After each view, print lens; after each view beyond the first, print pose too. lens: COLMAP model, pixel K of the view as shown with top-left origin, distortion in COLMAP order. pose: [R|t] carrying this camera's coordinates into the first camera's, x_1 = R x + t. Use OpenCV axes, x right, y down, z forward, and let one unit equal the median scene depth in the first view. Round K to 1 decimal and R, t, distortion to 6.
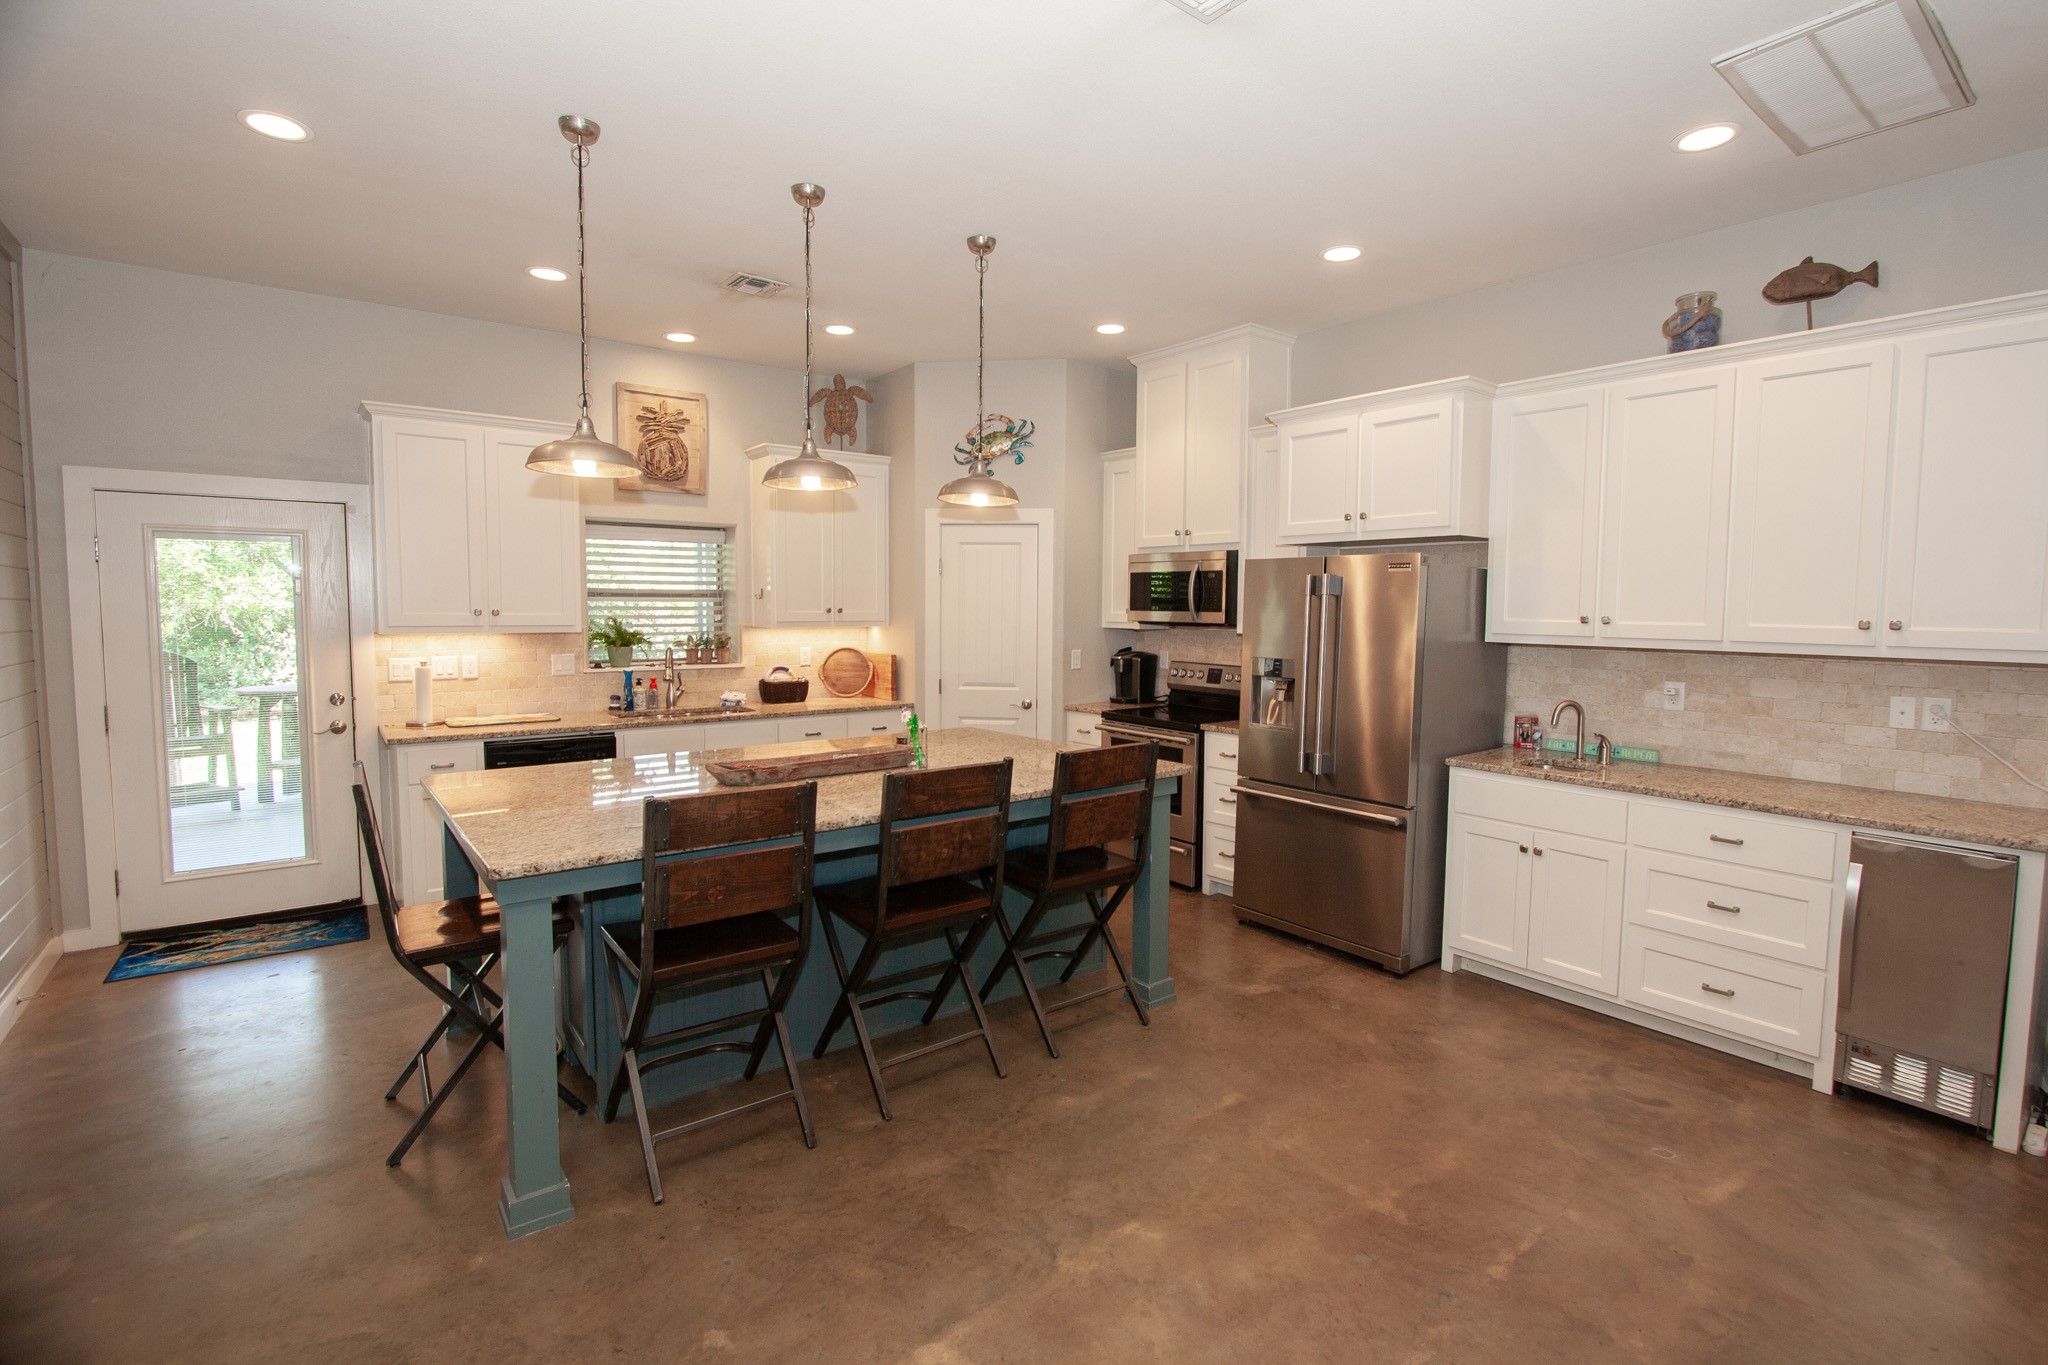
lens RADIAL K [[953.2, 0, 1051.5], [0, 953.2, 669.3], [0, 0, 1]] dist [-0.017663, 0.001077]
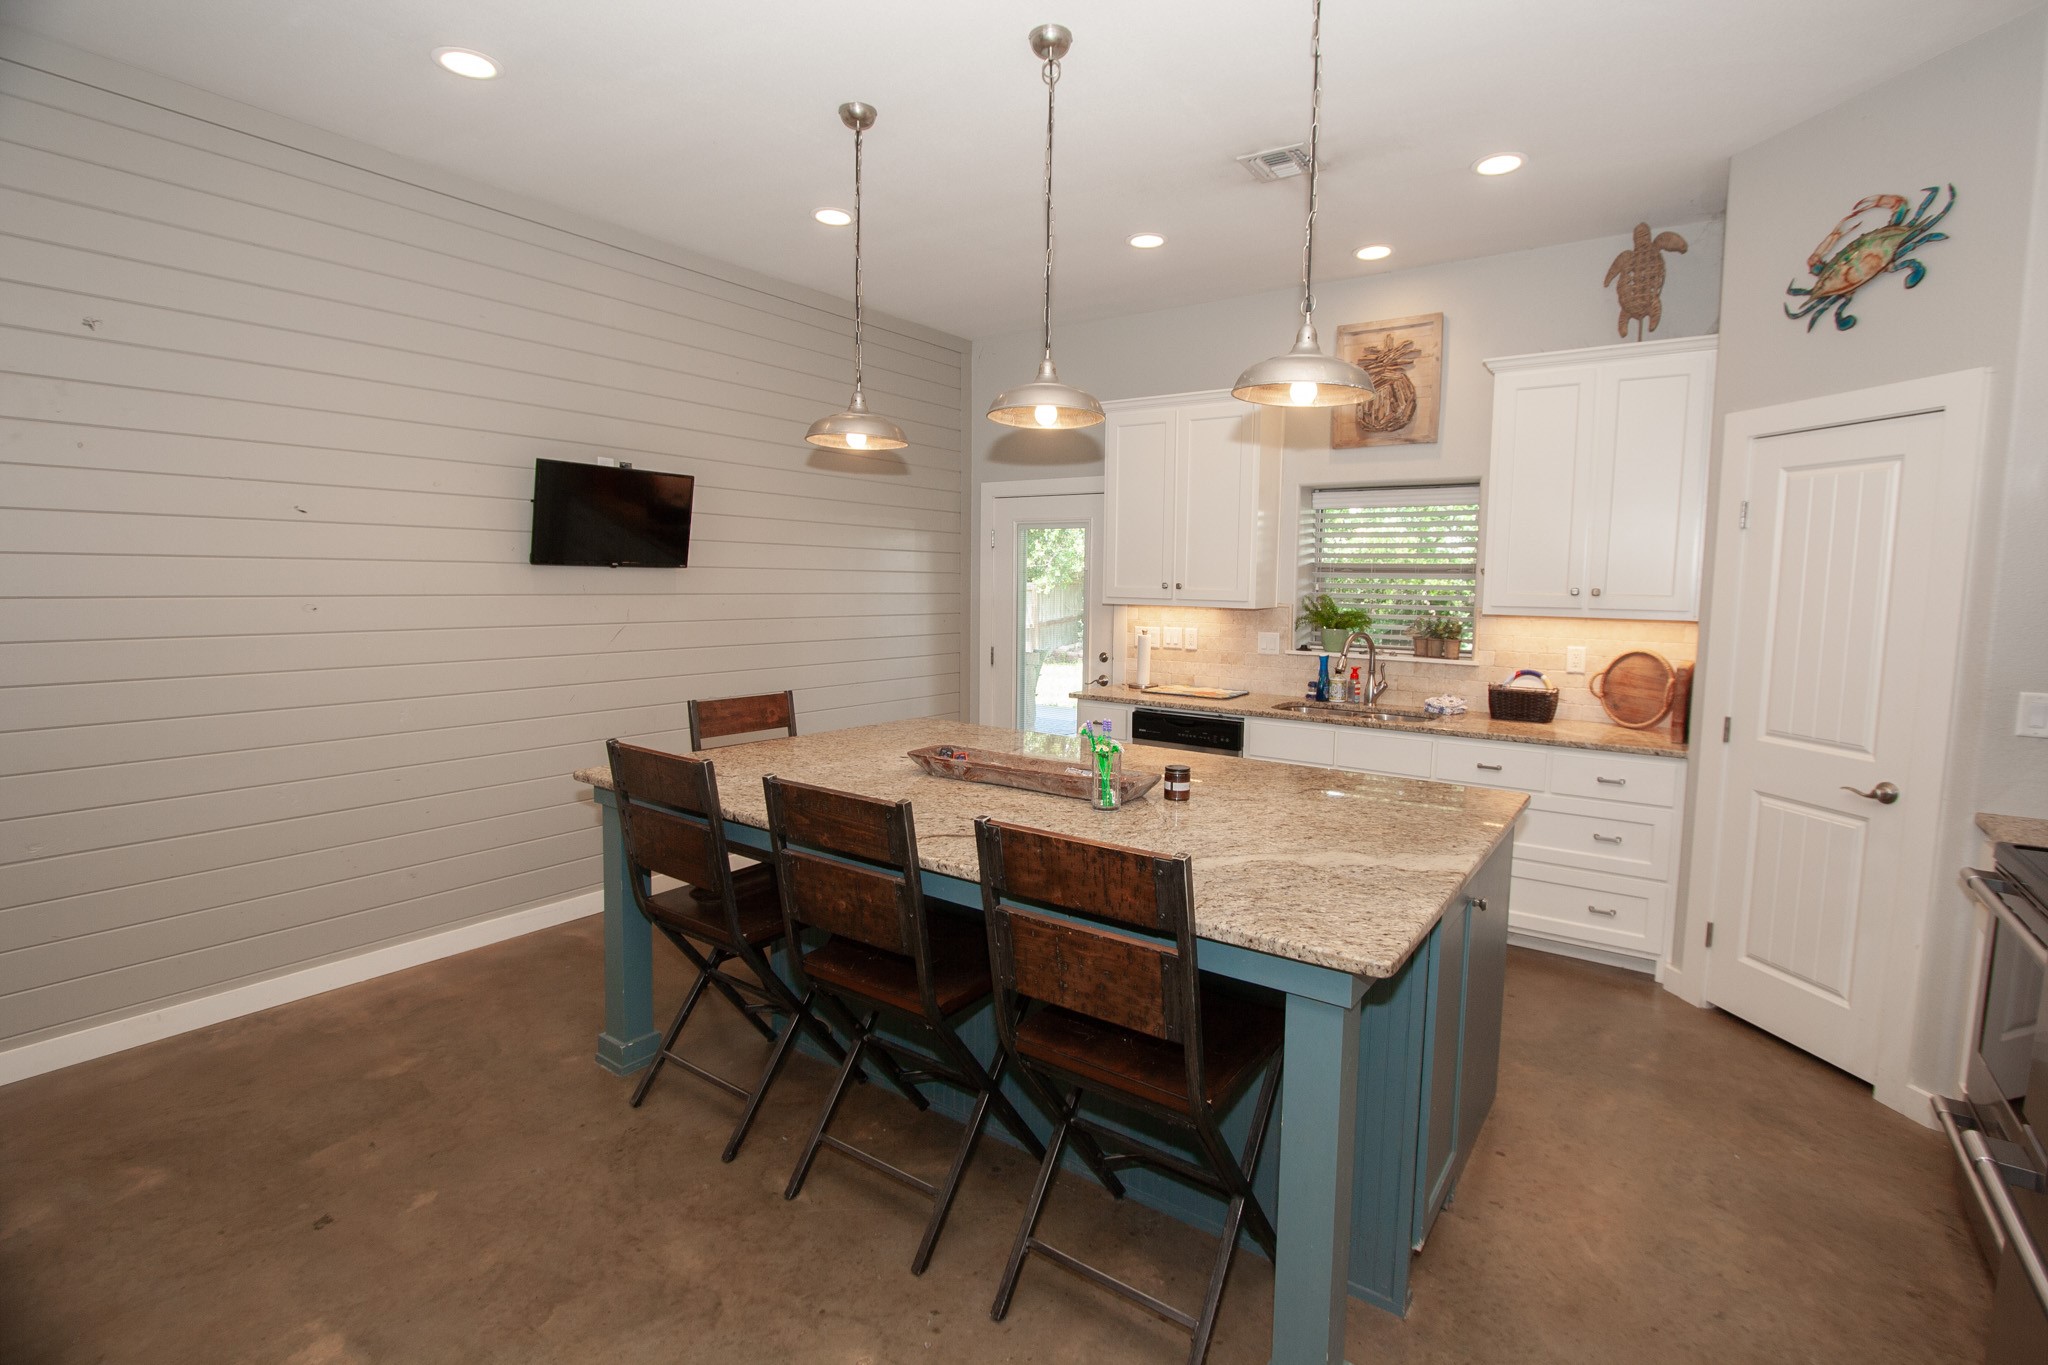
lens RADIAL K [[949.8, 0, 1038.2], [0, 949.8, 669.6], [0, 0, 1]] dist [-0.020412, 0.000473]
pose [[0.275203, 0.089365, -0.957224, 0.328676], [-0.079218, 0.994392, 0.070060, -0.026811], [0.958117, 0.056548, 0.280739, 0.504031]]
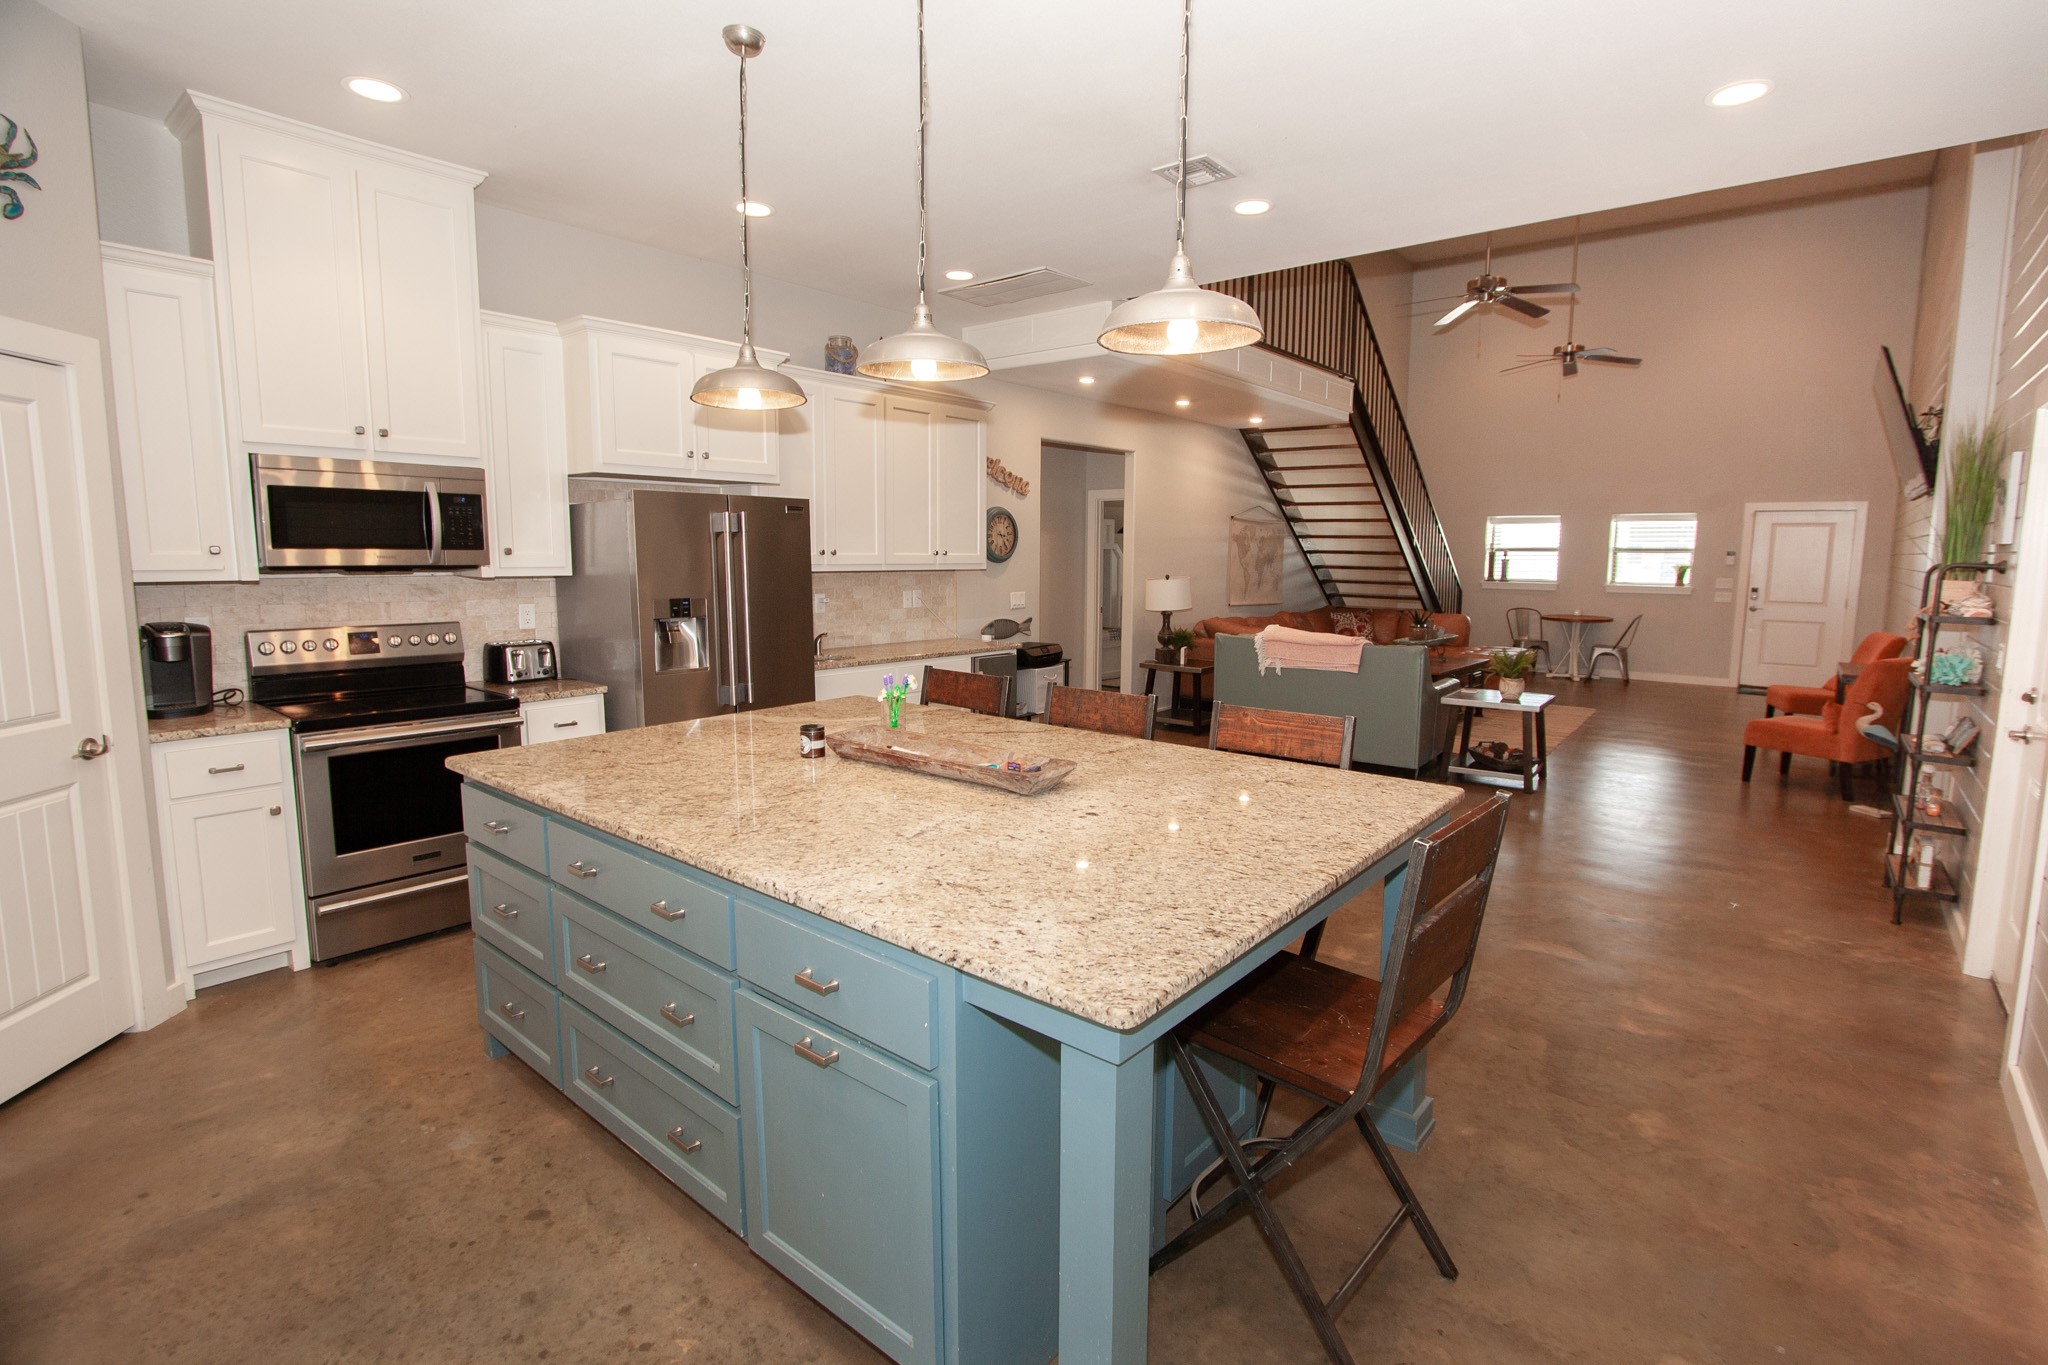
lens RADIAL K [[953.2, 0, 1051.5], [0, 953.2, 669.3], [0, 0, 1]] dist [-0.017663, 0.001077]
pose [[-0.216404, -0.130237, 0.967578, -0.630452], [0.057032, 0.987684, 0.145699, -0.047640], [-0.974637, 0.086713, -0.206311, 0.687747]]
